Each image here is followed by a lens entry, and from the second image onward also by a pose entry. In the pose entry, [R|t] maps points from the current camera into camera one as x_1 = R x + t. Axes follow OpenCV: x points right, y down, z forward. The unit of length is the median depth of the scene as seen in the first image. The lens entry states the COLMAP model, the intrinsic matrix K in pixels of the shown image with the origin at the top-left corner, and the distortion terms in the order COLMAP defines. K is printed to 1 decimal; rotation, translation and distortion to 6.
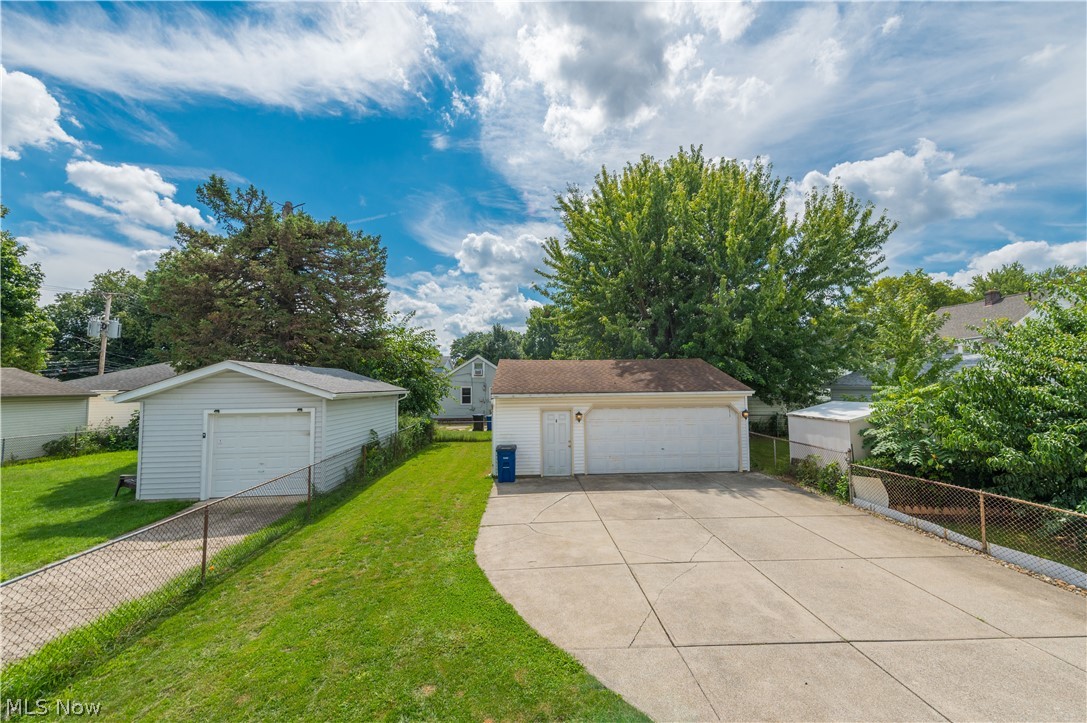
lens RADIAL K [[430.2, 0, 563.8], [0, 430.2, 345.4], [0, 0, 1]] dist [0.006966, -0.000386]
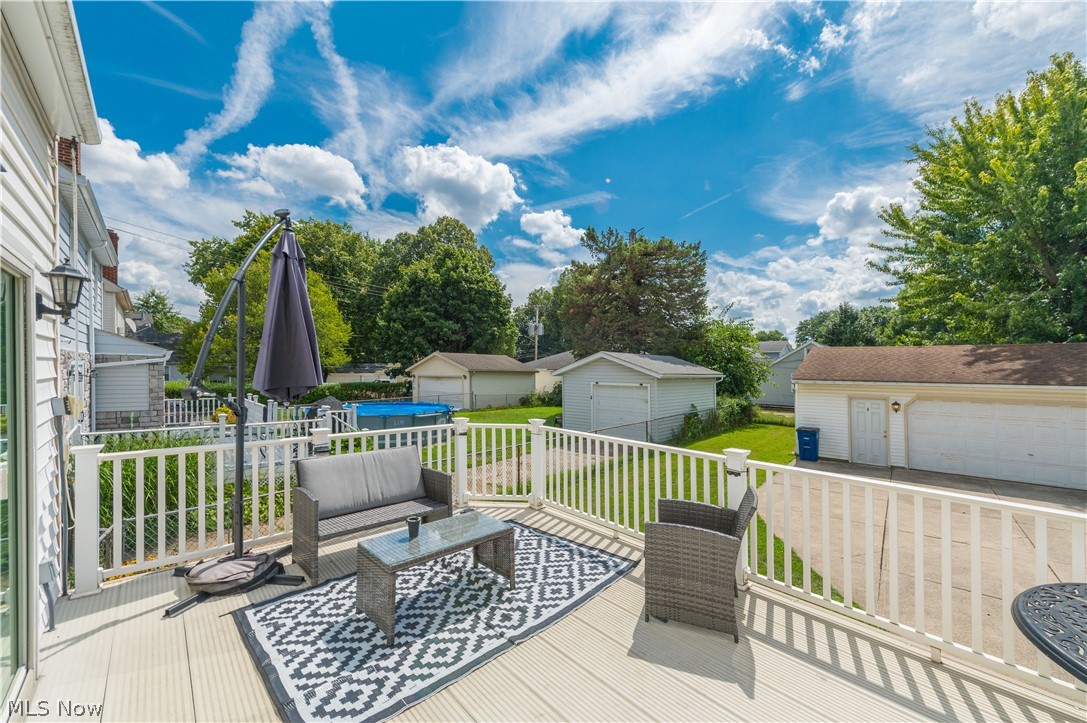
lens RADIAL K [[436.2, 0, 547.5], [0, 436.2, 363.8], [0, 0, 1]] dist [0.001690, -0.000021]
pose [[0.708579, 0.012005, -0.705529, 0.155674], [0.040607, 0.997505, 0.057755, -0.014023], [0.704462, -0.069574, 0.706323, -0.195859]]
